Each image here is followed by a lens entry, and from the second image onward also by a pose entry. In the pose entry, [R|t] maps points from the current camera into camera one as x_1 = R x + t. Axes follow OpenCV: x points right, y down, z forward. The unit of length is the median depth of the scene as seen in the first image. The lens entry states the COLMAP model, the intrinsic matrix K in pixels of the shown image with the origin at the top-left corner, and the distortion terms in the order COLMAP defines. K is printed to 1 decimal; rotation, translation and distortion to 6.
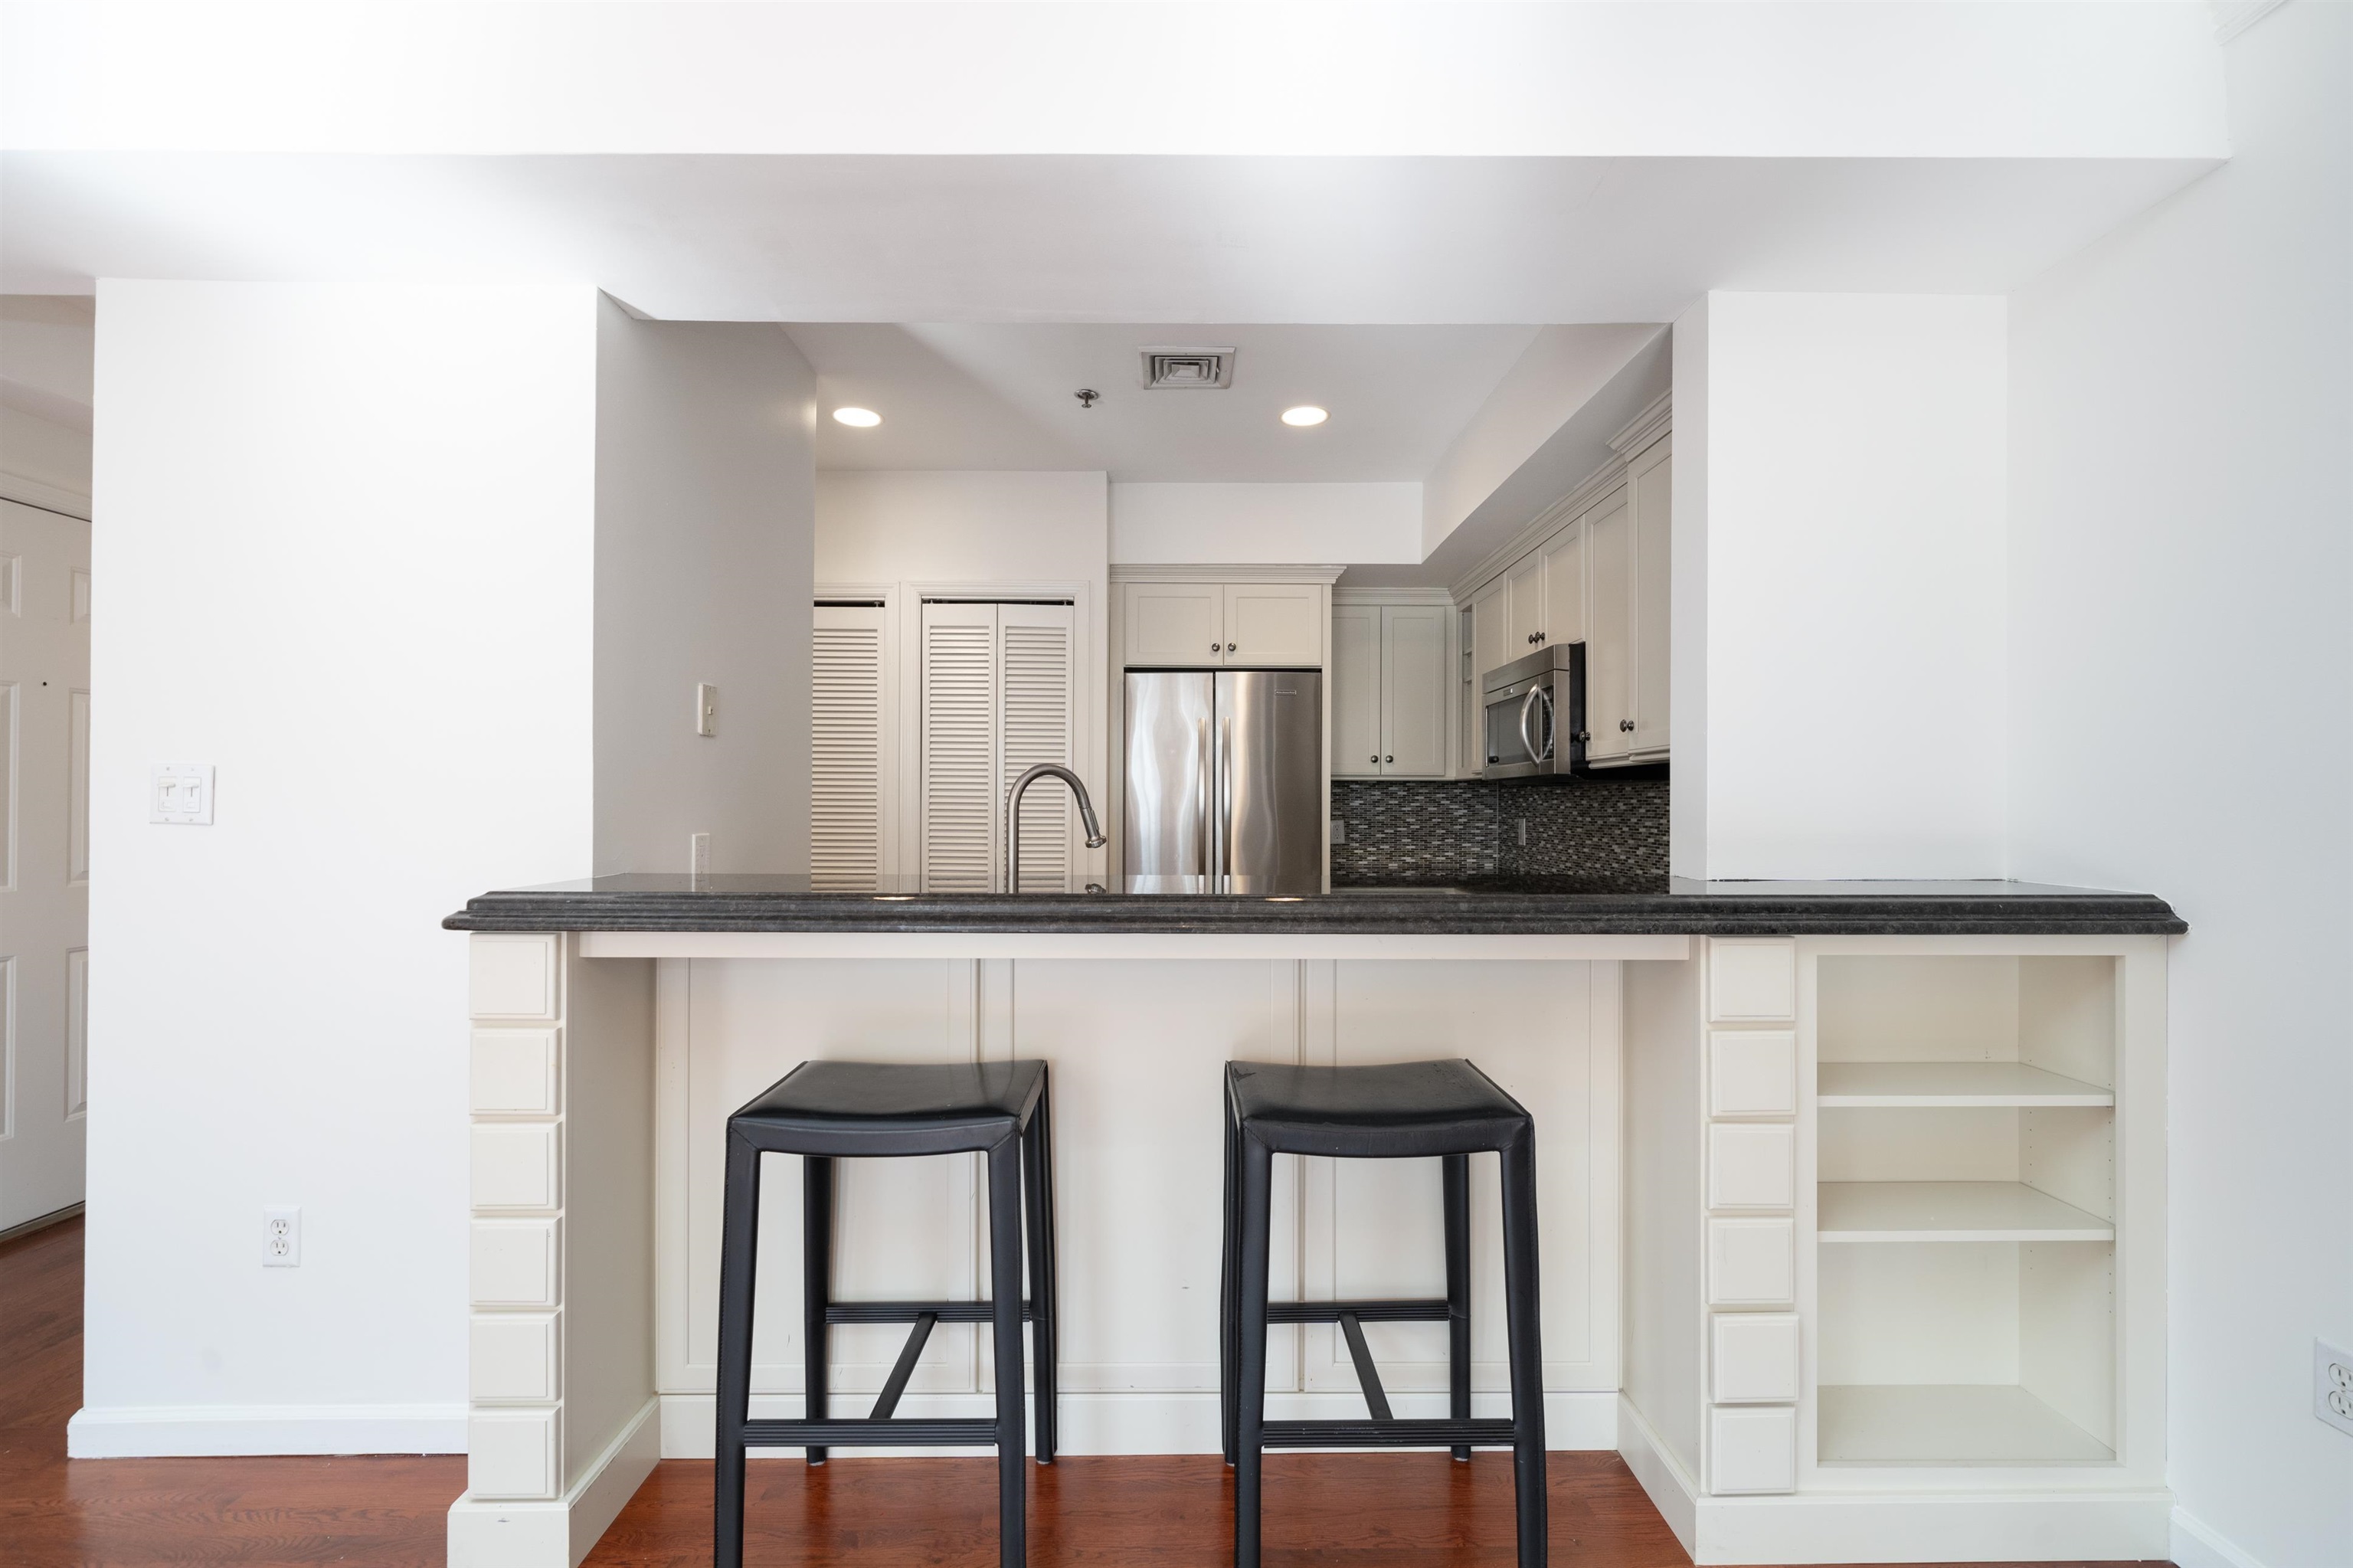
lens RADIAL K [[1004.6, 0, 1169.5], [0, 1004.6, 802.5], [0, 0, 1]] dist [0.001837, 0.000401]
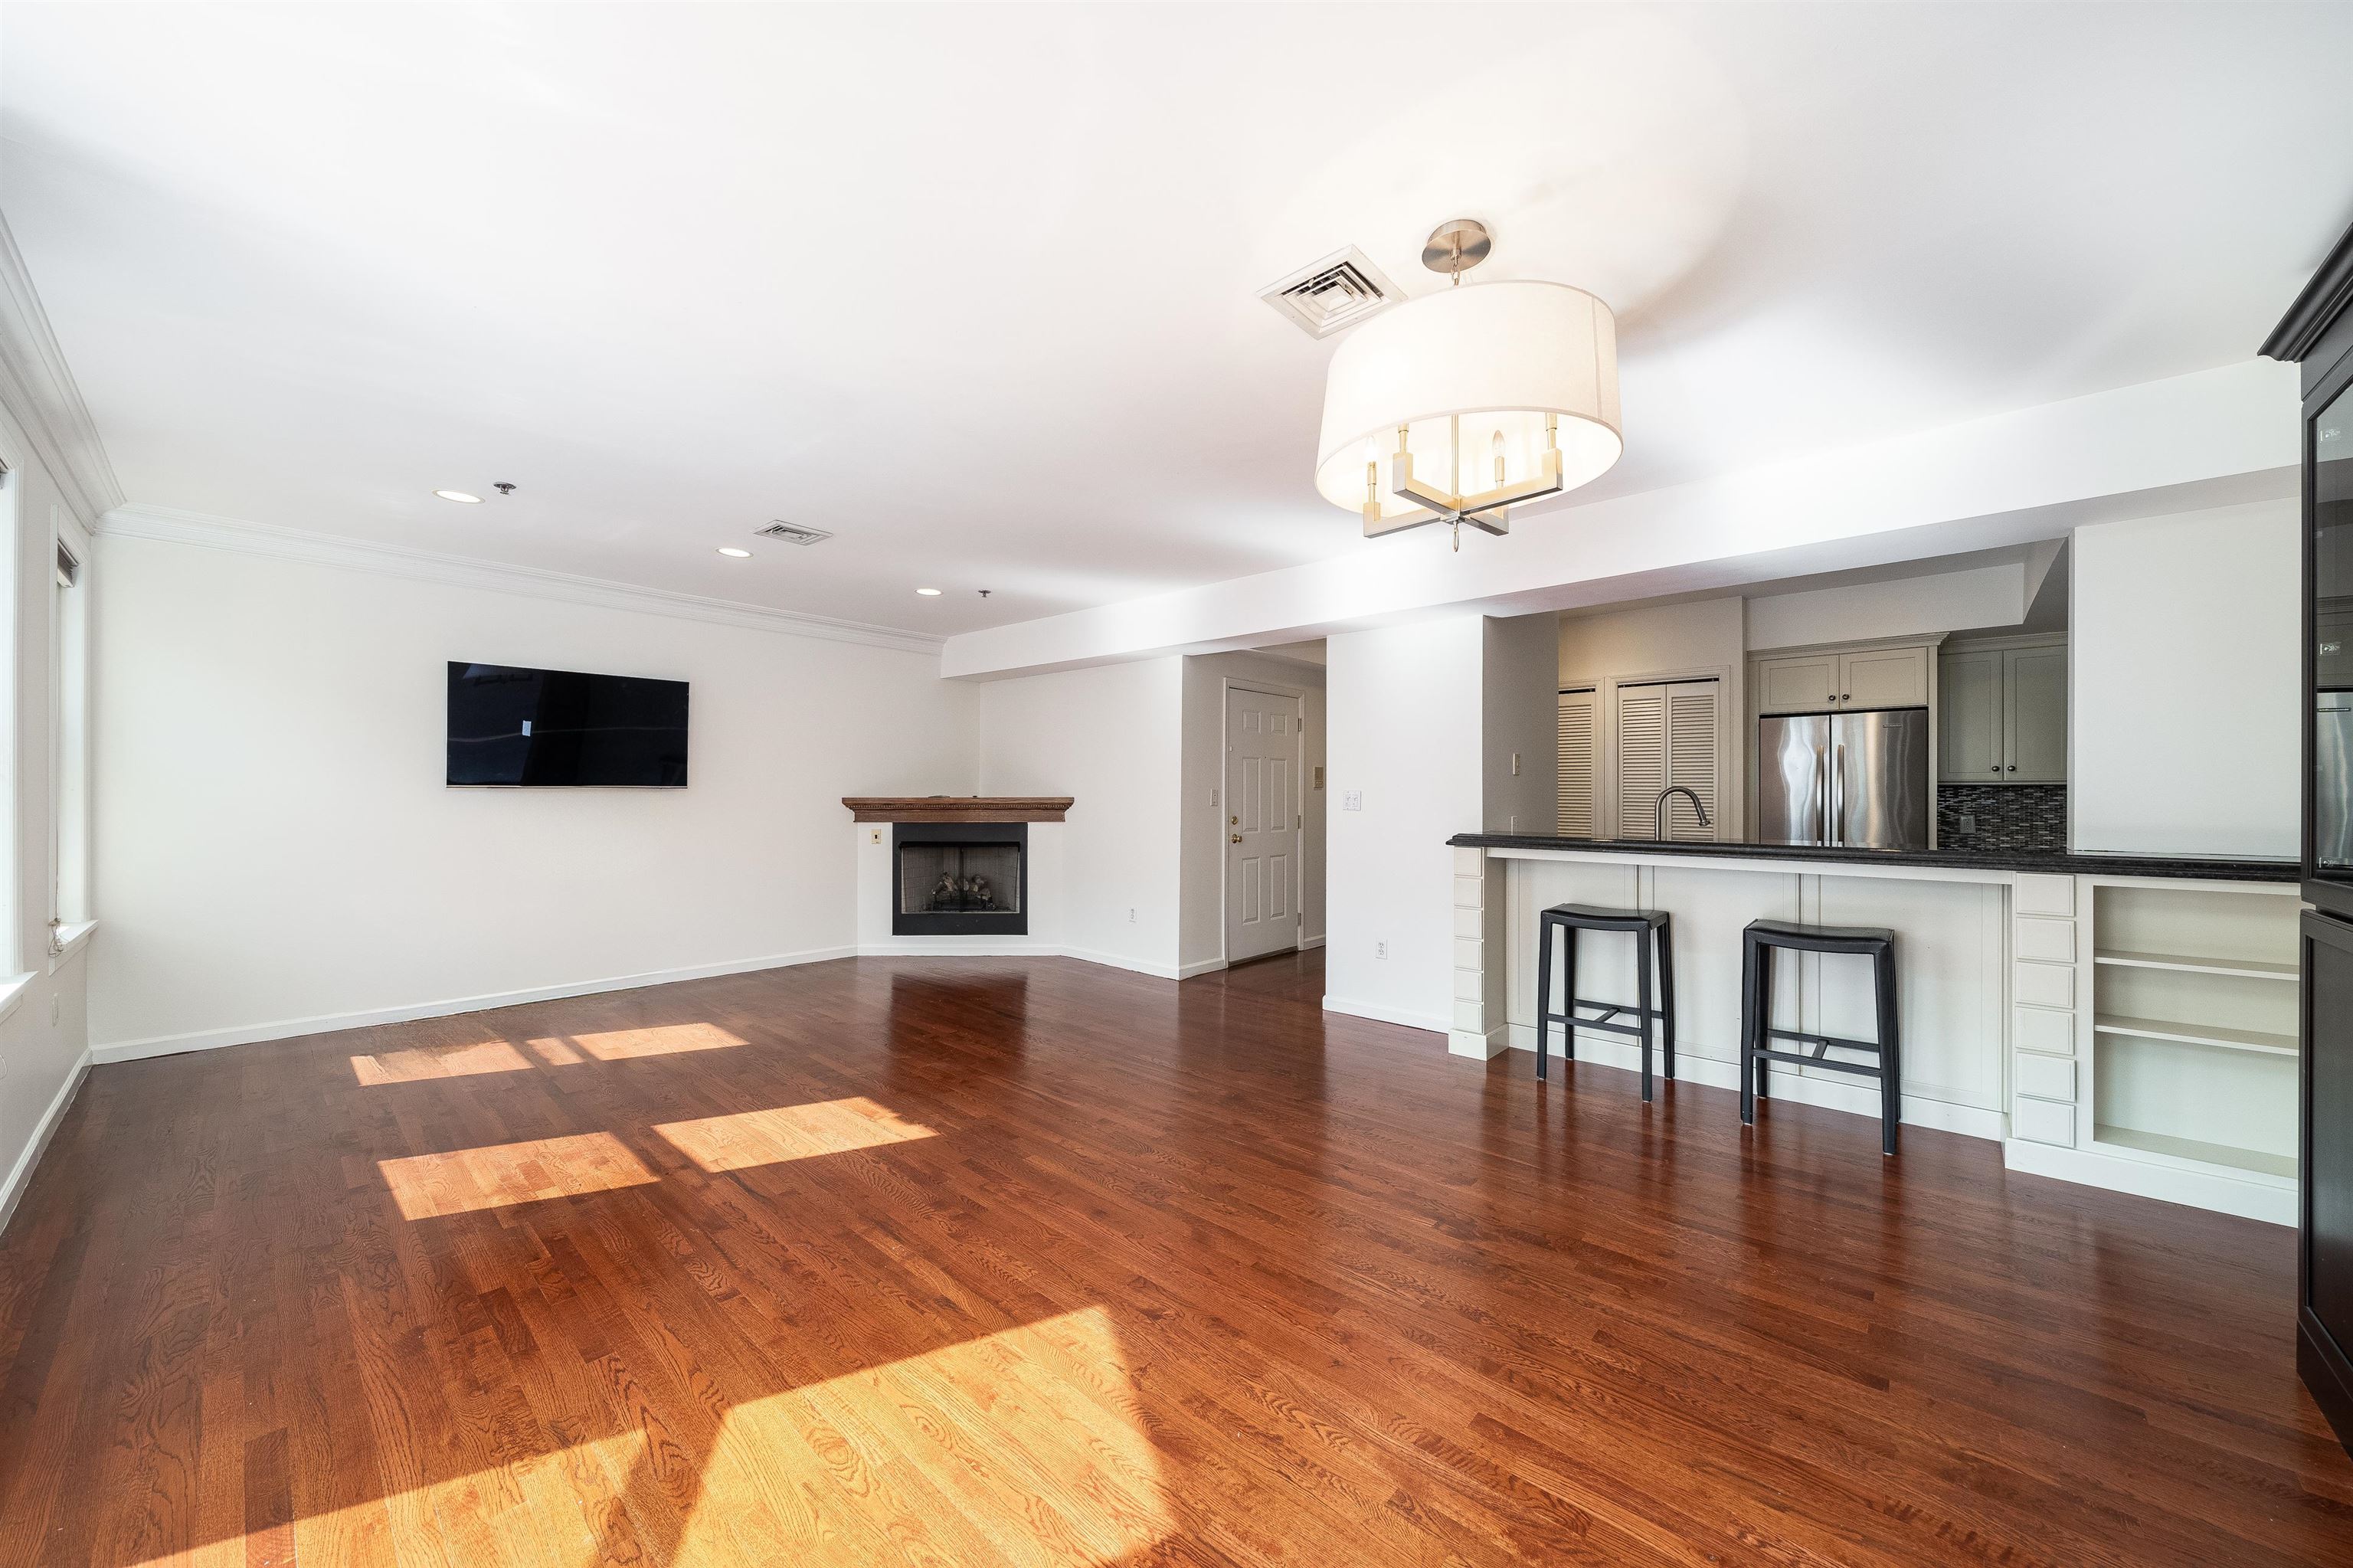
lens RADIAL K [[869.9, 0, 1183.4], [0, 869.9, 785.3], [0, 0, 1]] dist [-0.005421, -0.000075]
pose [[0.752244, -0.004385, -0.658870, 0.255621], [-0.001217, 0.999967, -0.008046, -0.019558], [0.658884, 0.006854, 0.752214, -0.907321]]
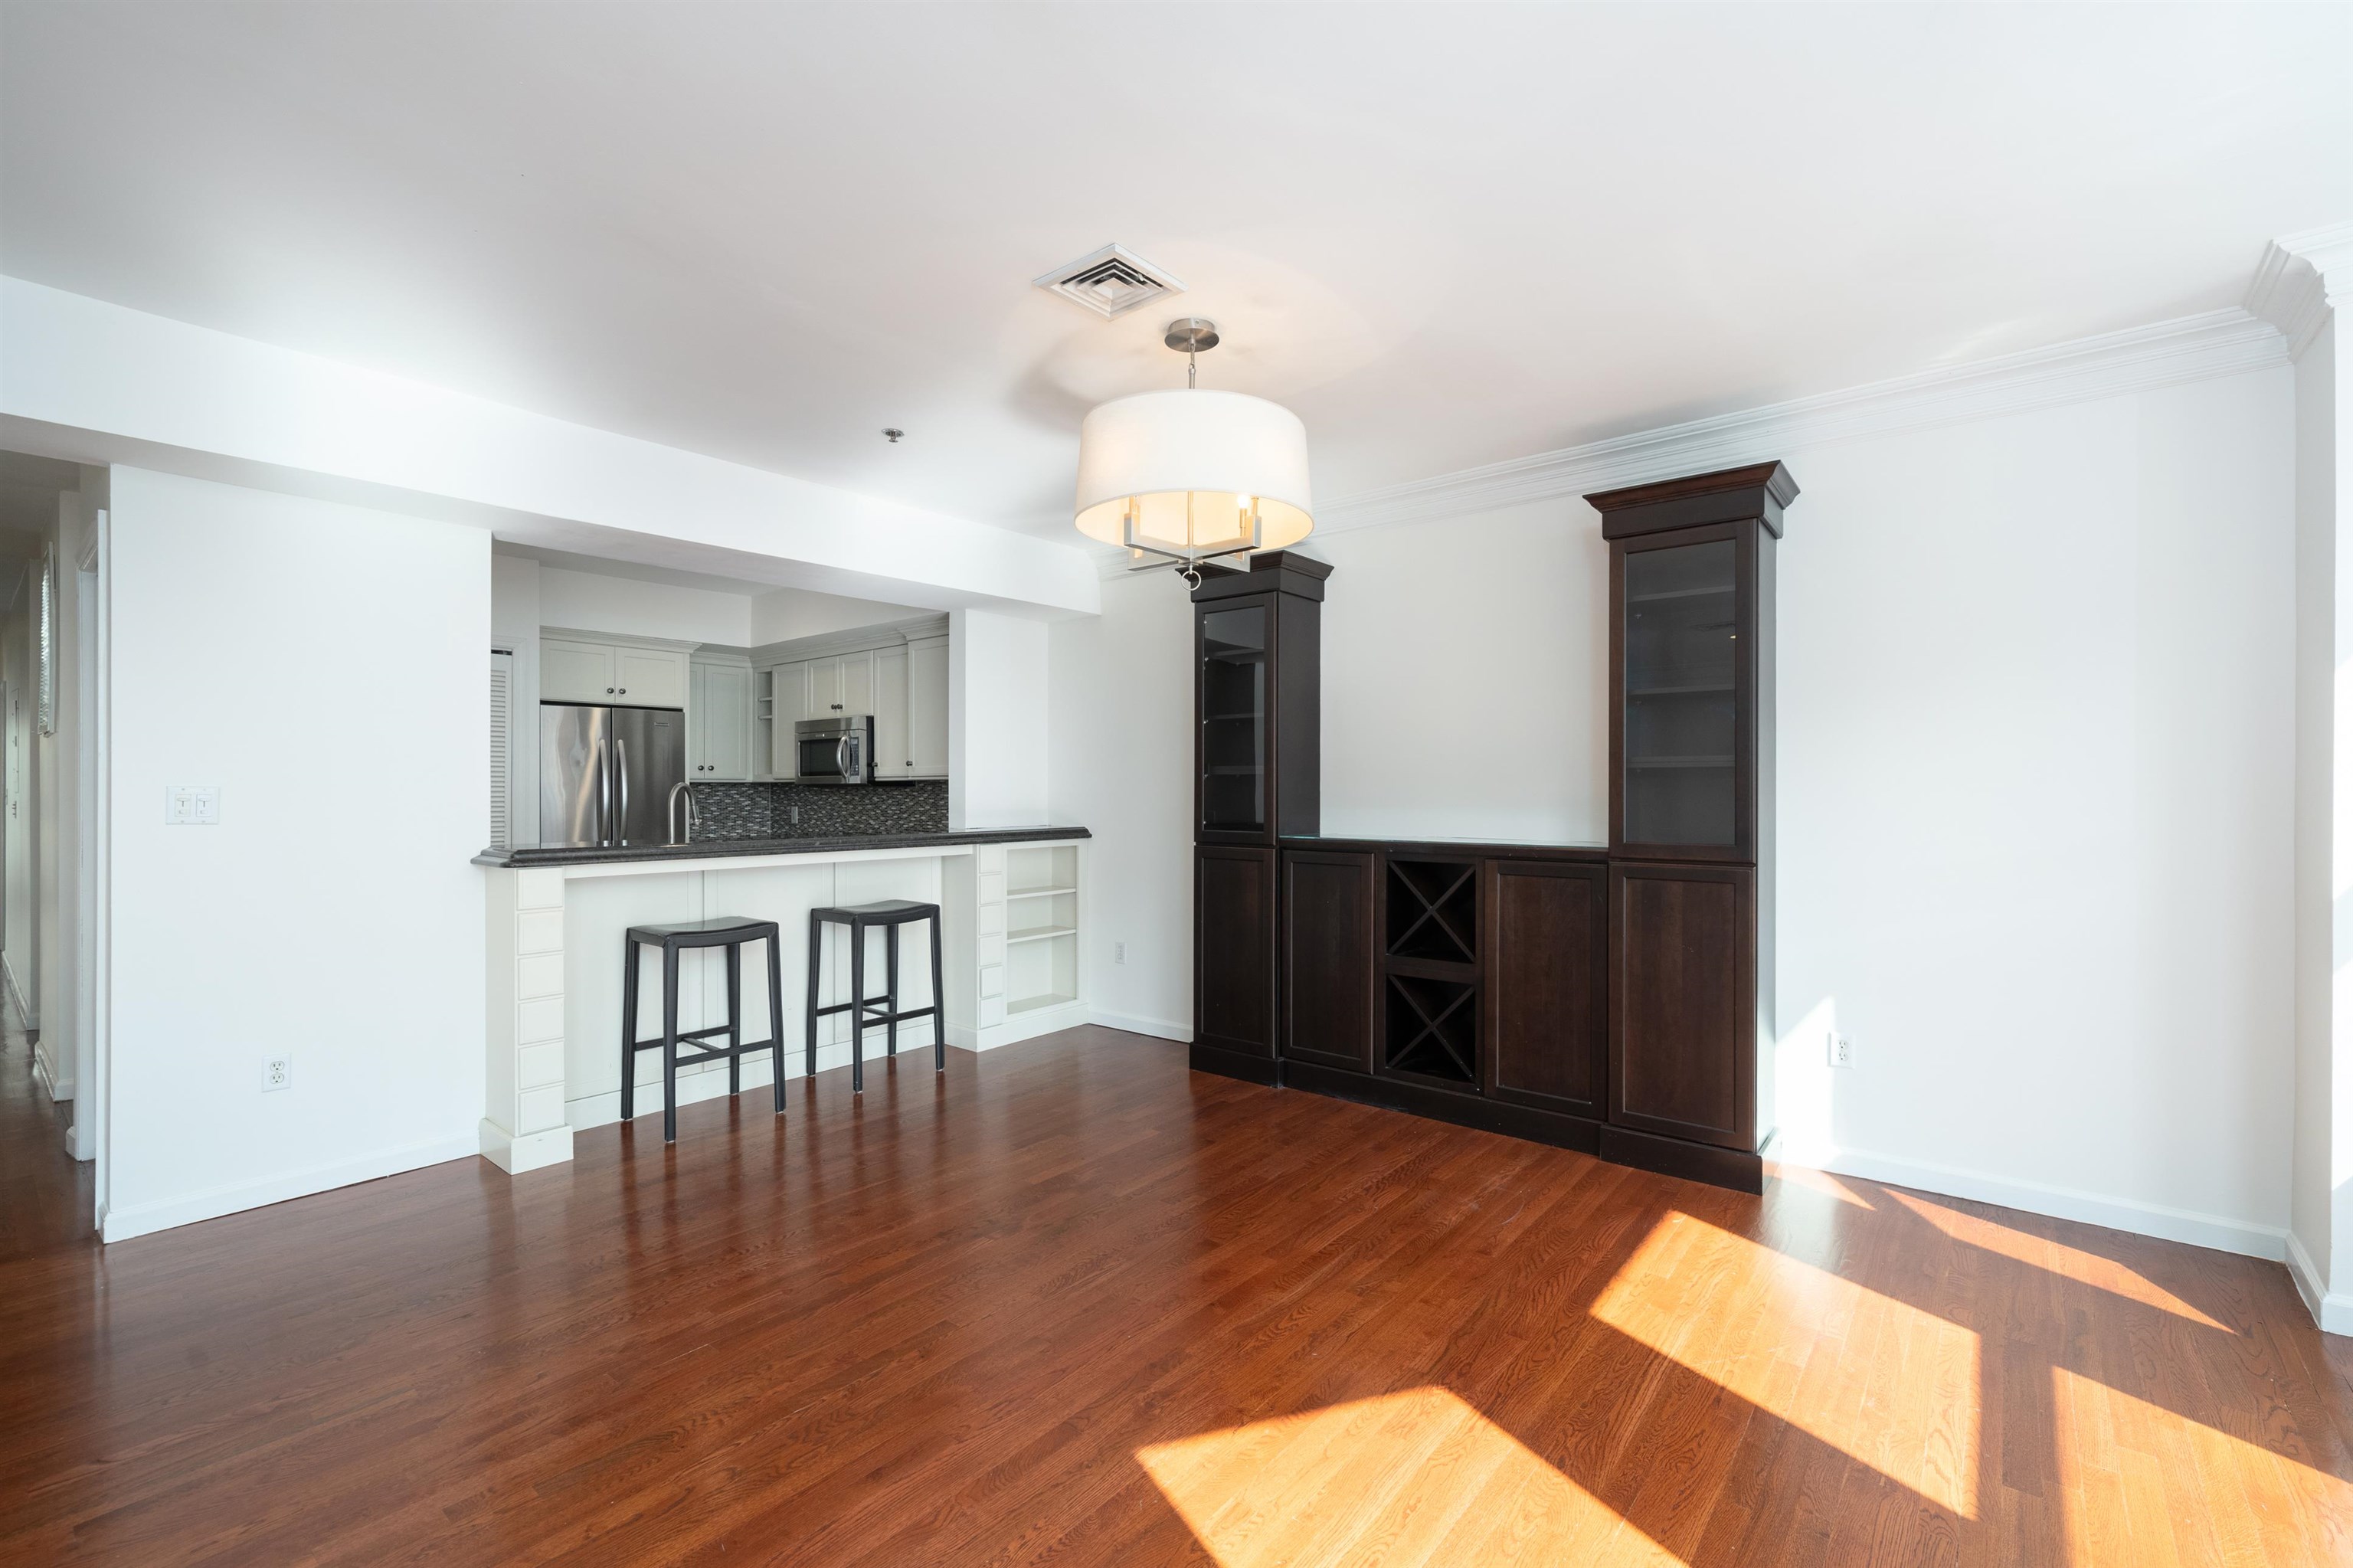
lens RADIAL K [[1004.6, 0, 1220.6], [0, 1004.6, 791.8], [0, 0, 1]] dist [0.001837, 0.000401]
pose [[0.604036, -0.004484, 0.796945, -0.863472], [0.001423, 0.999989, 0.004547, -0.023153], [-0.796956, -0.001613, 0.604035, -0.842640]]
